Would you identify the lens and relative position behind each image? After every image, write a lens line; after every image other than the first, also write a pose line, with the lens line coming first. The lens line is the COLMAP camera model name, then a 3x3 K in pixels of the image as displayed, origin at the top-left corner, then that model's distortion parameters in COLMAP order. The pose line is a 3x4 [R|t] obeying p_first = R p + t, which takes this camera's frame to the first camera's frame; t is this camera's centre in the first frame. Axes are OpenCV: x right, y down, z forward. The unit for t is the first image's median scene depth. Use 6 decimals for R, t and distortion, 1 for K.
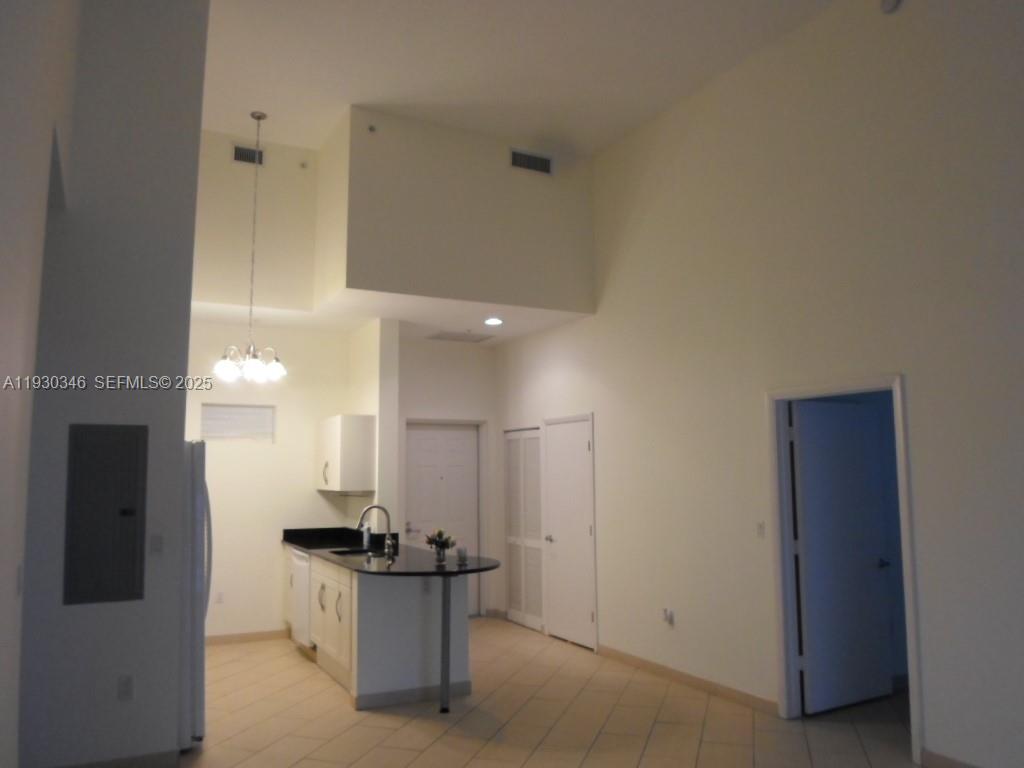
lens RADIAL K [[773.0, 0, 505.5], [0, 773.0, 384.1], [0, 0, 1]] dist [-0.034563, -0.008833]
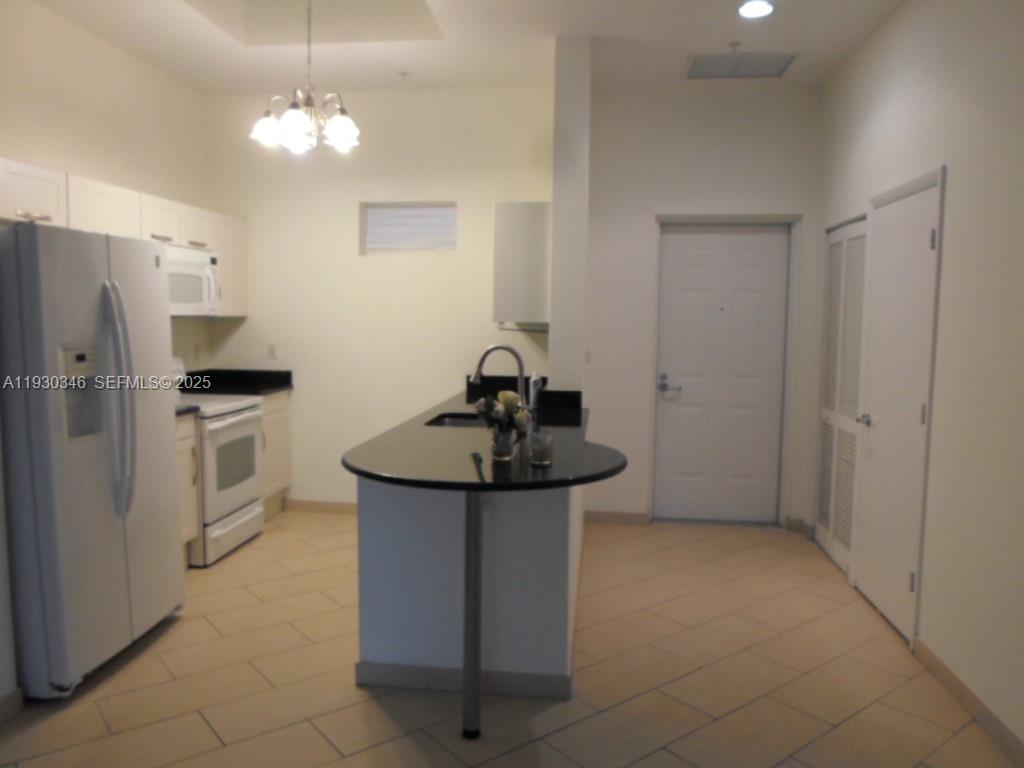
lens RADIAL K [[773.0, 0, 510.6], [0, 773.0, 388.5], [0, 0, 1]] dist [-0.034563, -0.008833]
pose [[0.826413, 0.068532, -0.558879, 0.179012], [0.048049, 0.980361, 0.191267, 0.074917], [0.561011, -0.184919, 0.806890, 0.508730]]
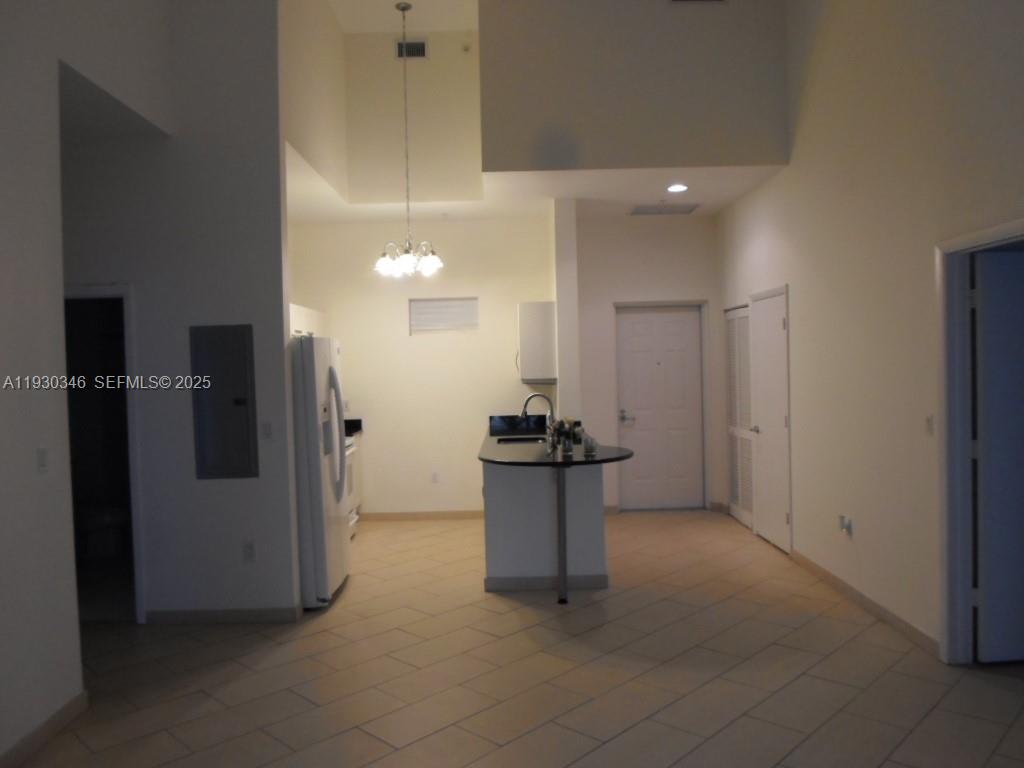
lens RADIAL K [[773.0, 0, 510.3], [0, 773.0, 387.0], [0, 0, 1]] dist [-0.034563, -0.008833]
pose [[0.888274, -0.005113, -0.459286, 0.253655], [0.074201, 0.988401, 0.132505, 0.015573], [0.453281, -0.151780, 0.878350, 0.118388]]
